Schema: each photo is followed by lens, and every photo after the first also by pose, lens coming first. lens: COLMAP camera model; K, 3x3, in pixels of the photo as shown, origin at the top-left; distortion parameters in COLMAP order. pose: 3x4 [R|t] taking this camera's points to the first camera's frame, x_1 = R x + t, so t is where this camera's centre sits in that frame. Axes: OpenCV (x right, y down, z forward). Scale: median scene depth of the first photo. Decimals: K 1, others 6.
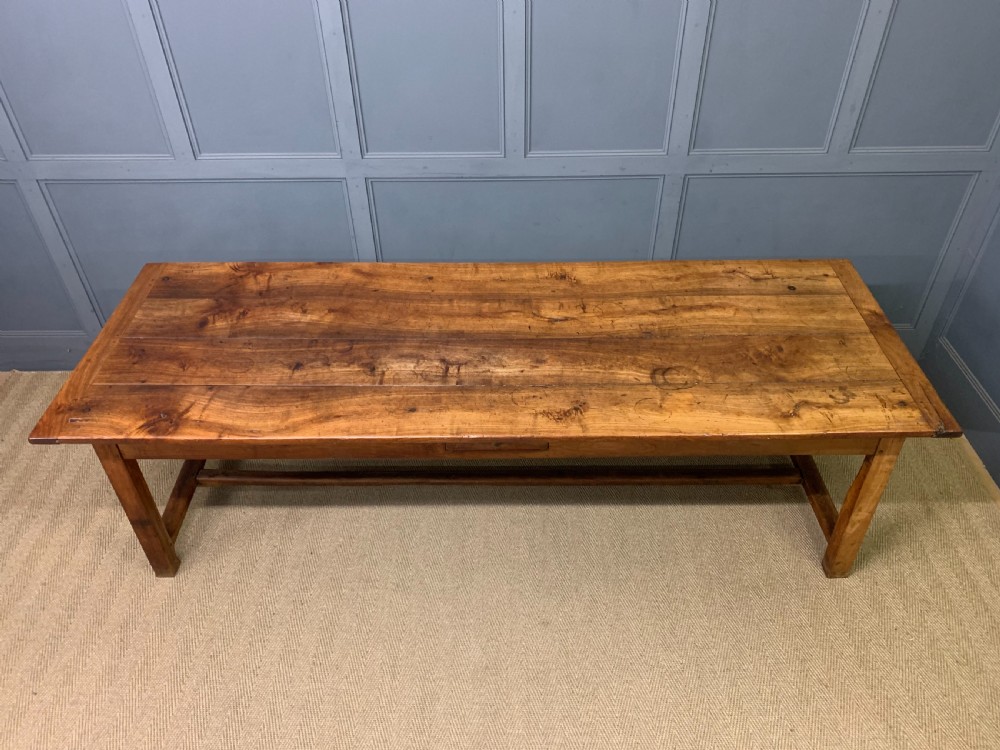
lens RADIAL K [[765.4, 0, 504.1], [0, 765.4, 364.3], [0, 0, 1]] dist [0.046867, -0.038256]
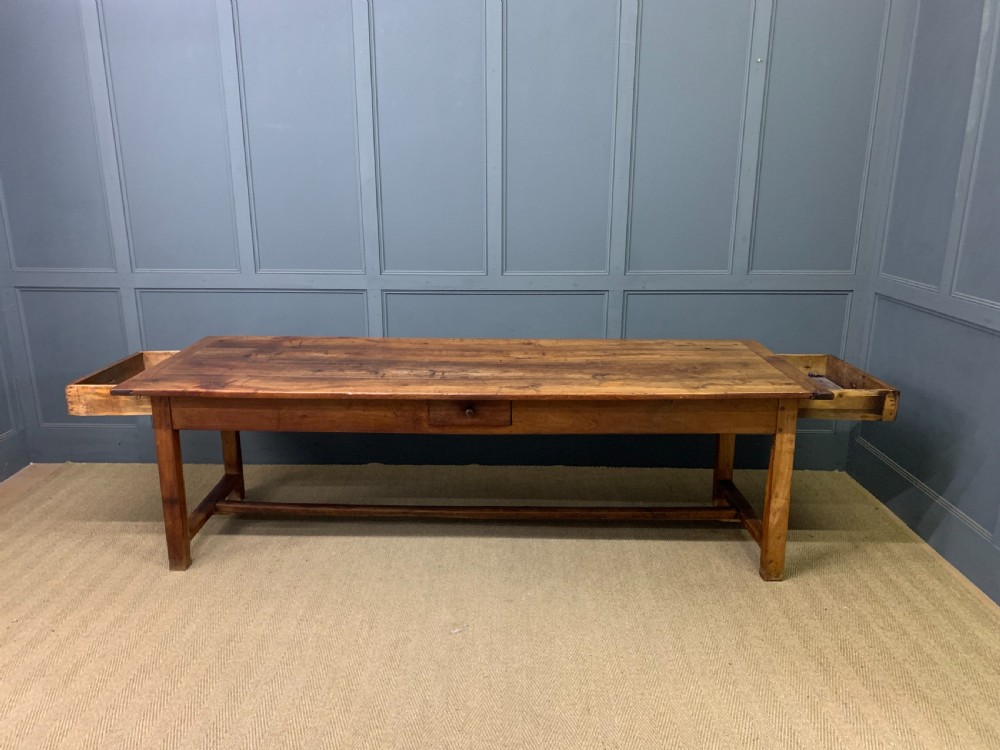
lens RADIAL K [[759.5, 0, 486.2], [0, 759.5, 376.8], [0, 0, 1]] dist [0.077117, -0.108430]
pose [[0.999488, 0.015374, -0.028051, 0.048135], [-0.025590, 0.910453, -0.412820, 0.531103], [0.019192, 0.413327, 0.910381, -0.154954]]
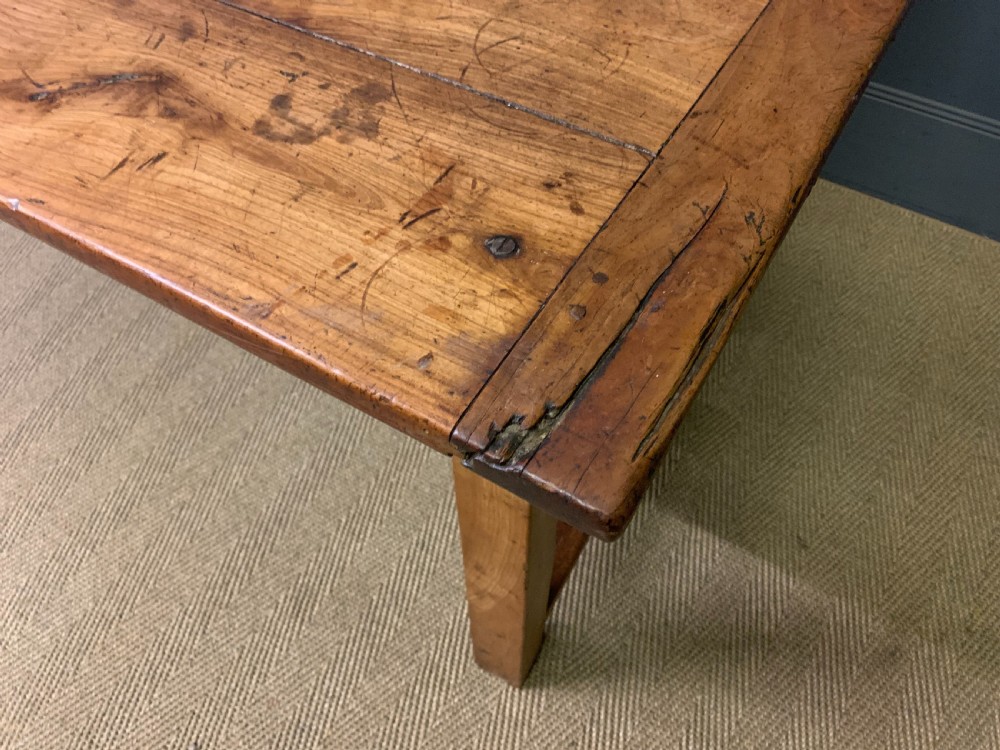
lens RADIAL K [[761.5, 0, 500.0], [0, 761.5, 375.0], [0, 0, 1]] dist [-0.001642, -0.002550]
pose [[0.856836, 0.432688, -0.280380, 0.534210], [-0.328435, 0.877248, 0.350093, 0.013096], [0.397444, -0.207886, 0.893768, 0.763066]]
